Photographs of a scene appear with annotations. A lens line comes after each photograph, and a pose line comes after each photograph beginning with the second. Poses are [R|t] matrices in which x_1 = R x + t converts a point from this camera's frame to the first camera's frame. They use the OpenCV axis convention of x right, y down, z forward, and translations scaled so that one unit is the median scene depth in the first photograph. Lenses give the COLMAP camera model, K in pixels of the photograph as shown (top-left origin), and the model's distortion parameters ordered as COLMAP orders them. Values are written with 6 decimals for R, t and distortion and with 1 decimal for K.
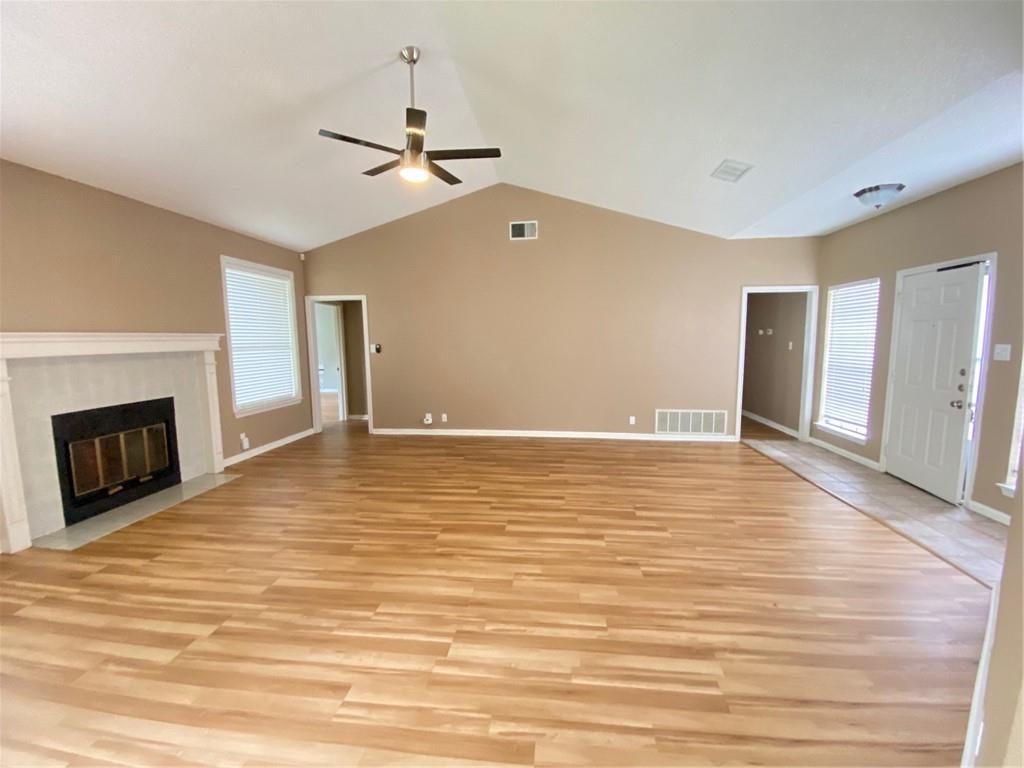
lens RADIAL K [[413.9, 0, 514.8], [0, 413.9, 381.0], [0, 0, 1]] dist [0.029428, -0.026774]
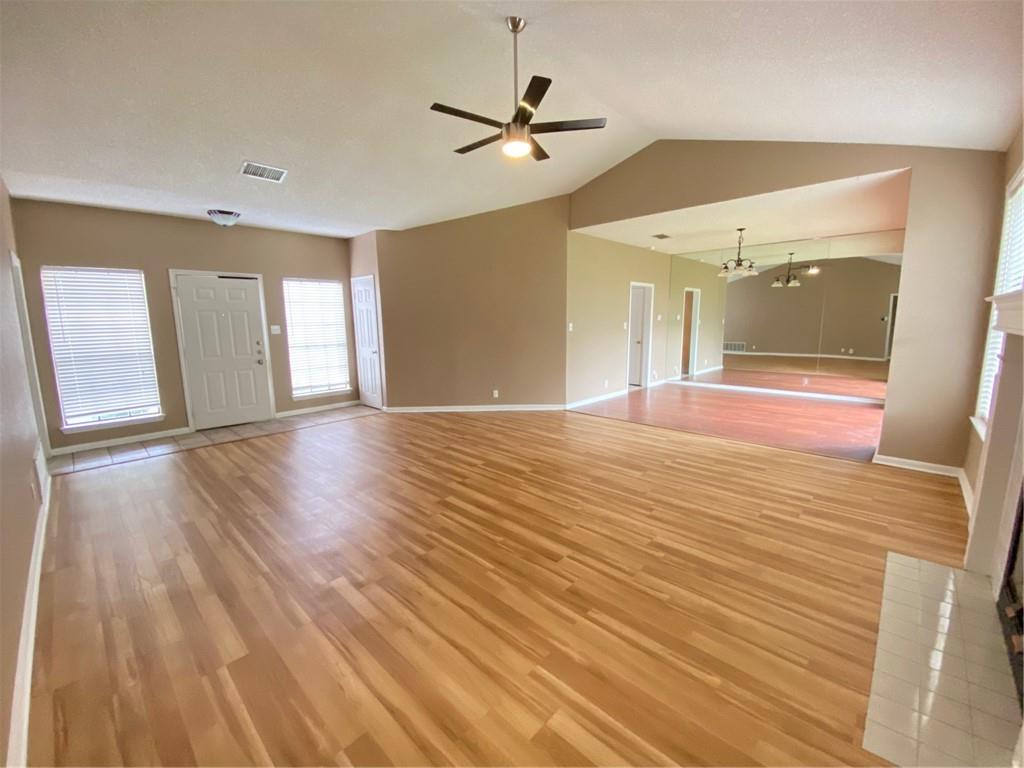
lens RADIAL K [[413.9, 0, 514.8], [0, 413.9, 381.0], [0, 0, 1]] dist [0.029428, -0.026774]
pose [[-0.801466, -0.070967, 0.593815, -0.870558], [0.081209, 0.970822, 0.225630, -0.188100], [-0.592501, 0.229058, -0.772318, 1.911731]]
